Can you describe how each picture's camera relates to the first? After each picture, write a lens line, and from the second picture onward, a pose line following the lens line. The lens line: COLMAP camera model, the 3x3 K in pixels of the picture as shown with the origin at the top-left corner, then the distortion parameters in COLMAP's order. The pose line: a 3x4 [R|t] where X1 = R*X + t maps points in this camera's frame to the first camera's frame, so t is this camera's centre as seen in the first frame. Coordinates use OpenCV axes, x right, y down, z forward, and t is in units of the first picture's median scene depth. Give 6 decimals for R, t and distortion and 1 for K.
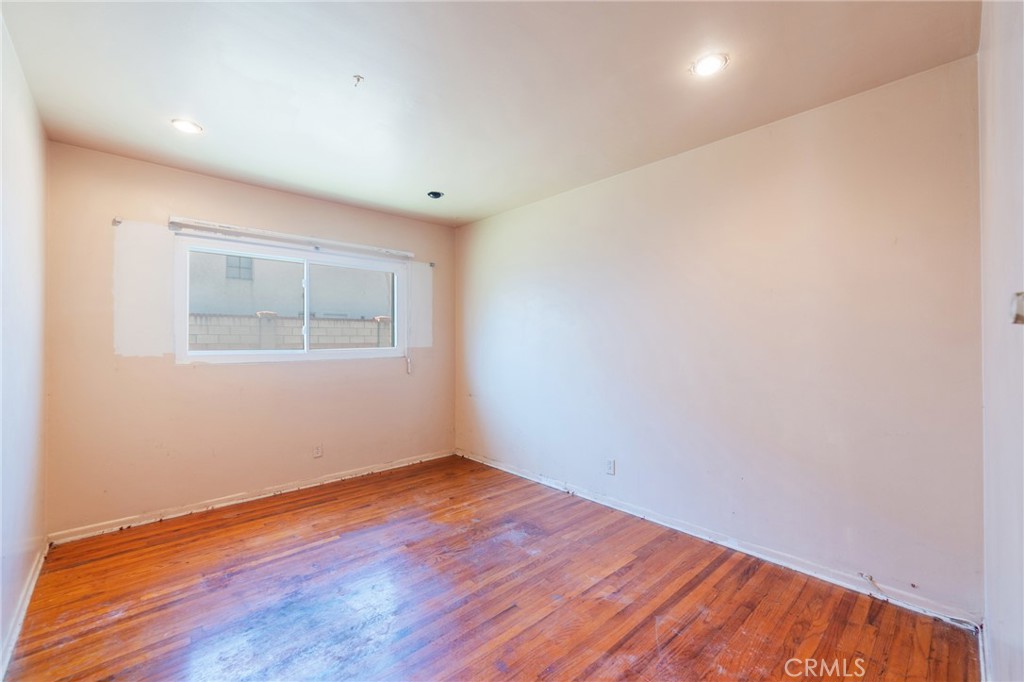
lens RADIAL K [[419.5, 0, 512.9], [0, 419.5, 337.6], [0, 0, 1]] dist [0.003218, -0.002293]
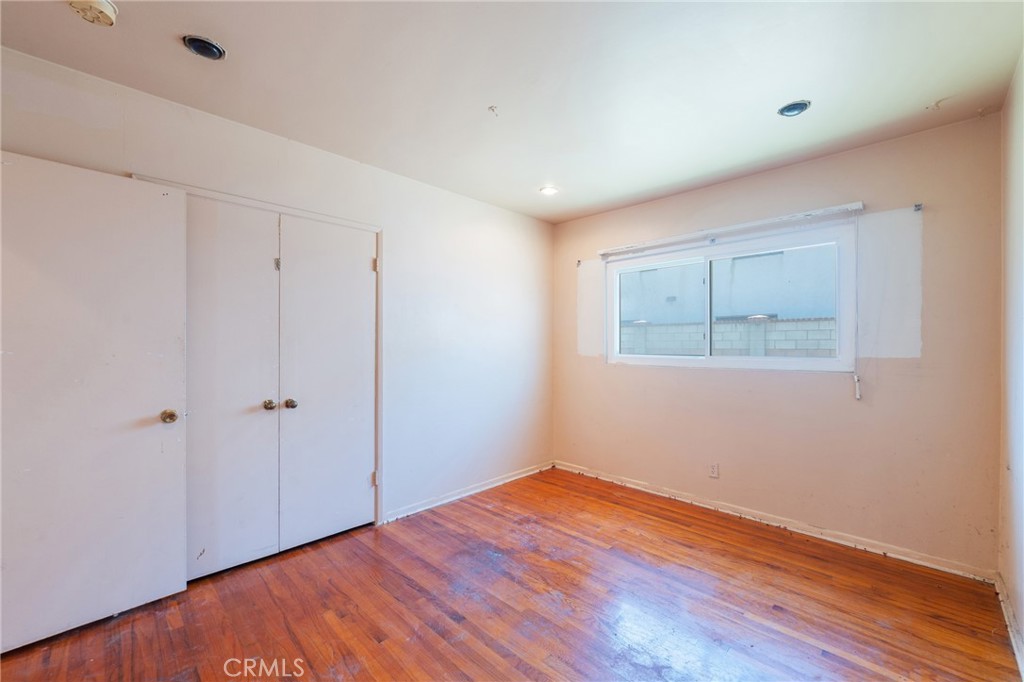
lens RADIAL K [[419.5, 0, 513.0], [0, 419.5, 346.4], [0, 0, 1]] dist [0.003218, -0.002293]
pose [[0.041863, 0.004178, -0.999115, 0.457326], [0.001855, 0.999989, 0.004260, 0.005041], [0.999122, -0.002032, 0.041855, 0.622709]]
